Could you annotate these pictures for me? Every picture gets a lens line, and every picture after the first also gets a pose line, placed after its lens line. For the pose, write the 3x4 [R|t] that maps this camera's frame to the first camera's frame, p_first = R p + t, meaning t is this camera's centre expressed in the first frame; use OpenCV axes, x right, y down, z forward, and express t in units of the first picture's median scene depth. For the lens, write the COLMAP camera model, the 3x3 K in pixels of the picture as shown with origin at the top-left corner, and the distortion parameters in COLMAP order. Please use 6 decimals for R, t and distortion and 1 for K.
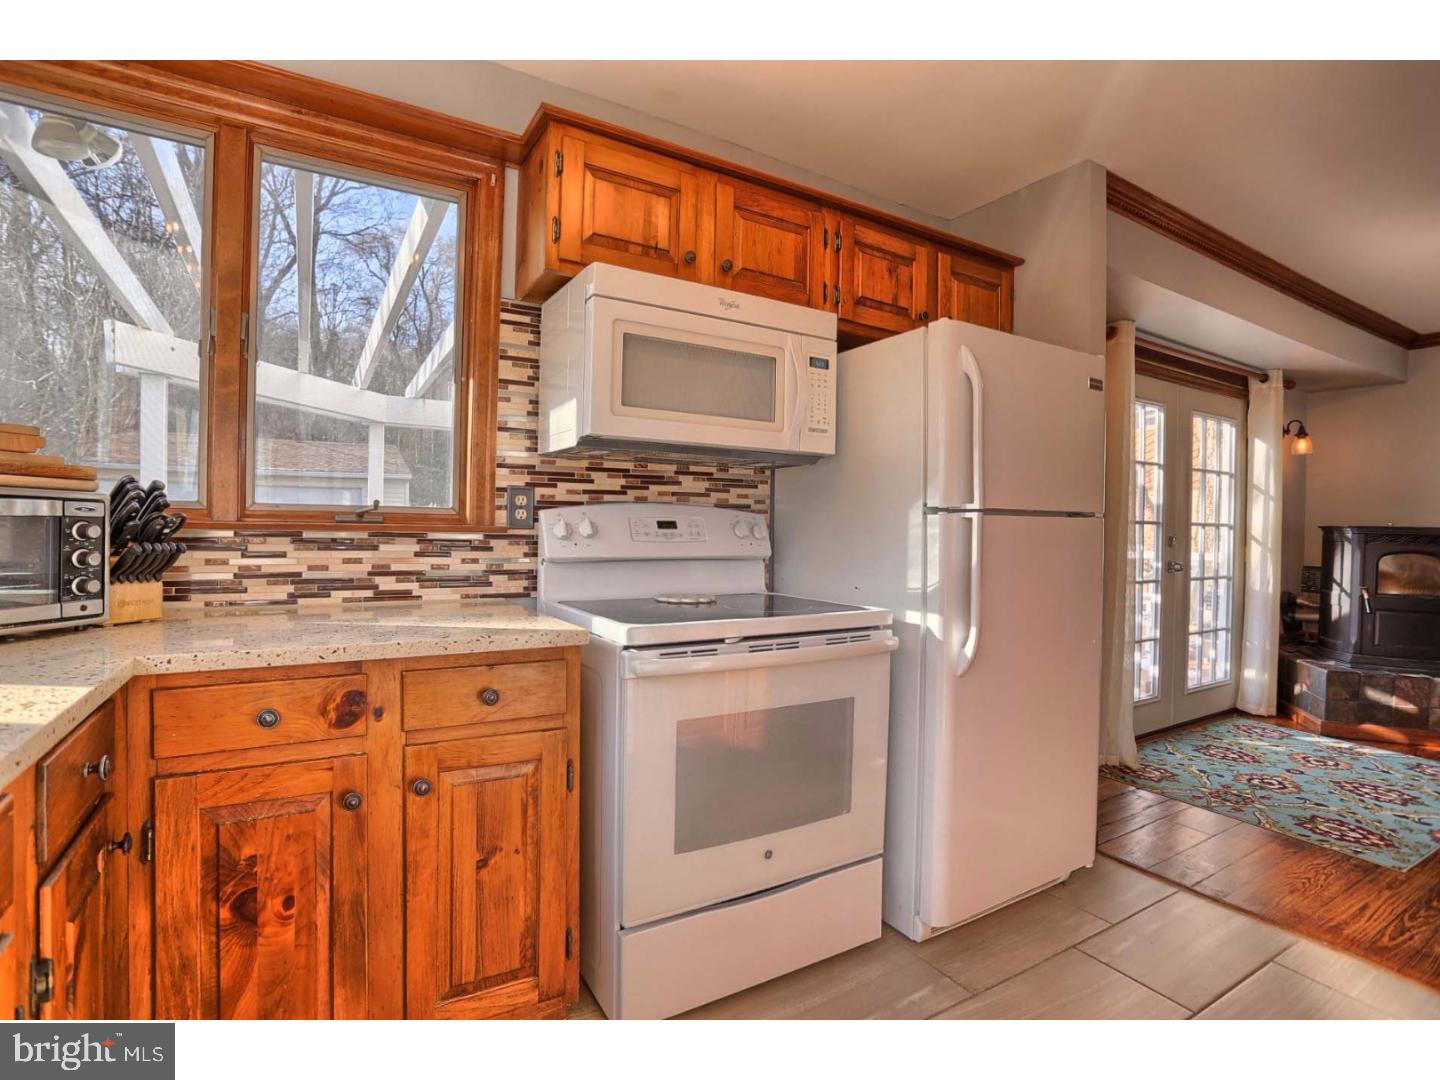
lens RADIAL K [[717.5, 0, 722.7], [0, 717.5, 534.2], [0, 0, 1]] dist [-0.064343, 0.026740]
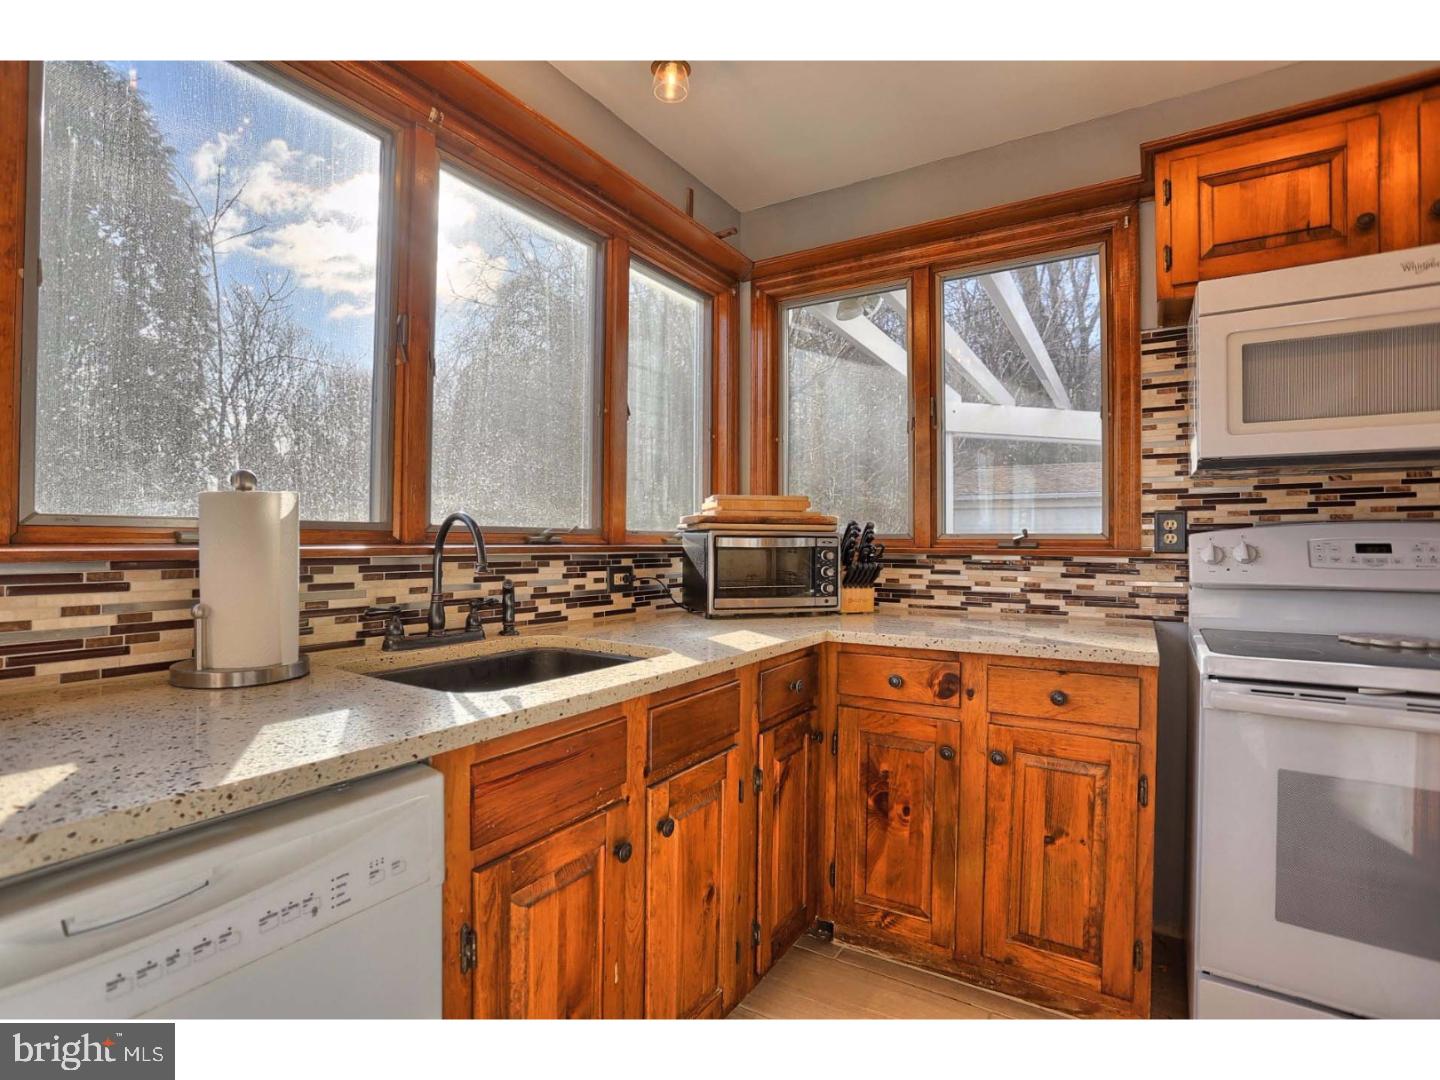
lens RADIAL K [[720.1, 0, 720.0], [0, 720.1, 540.0], [0, 0, 1]] dist [-0.001812, 0.000092]
pose [[0.473166, -0.013237, -0.880874, 0.447000], [-0.002090, 0.999867, -0.016148, -0.012013], [0.880971, 0.009482, 0.473075, -0.055696]]
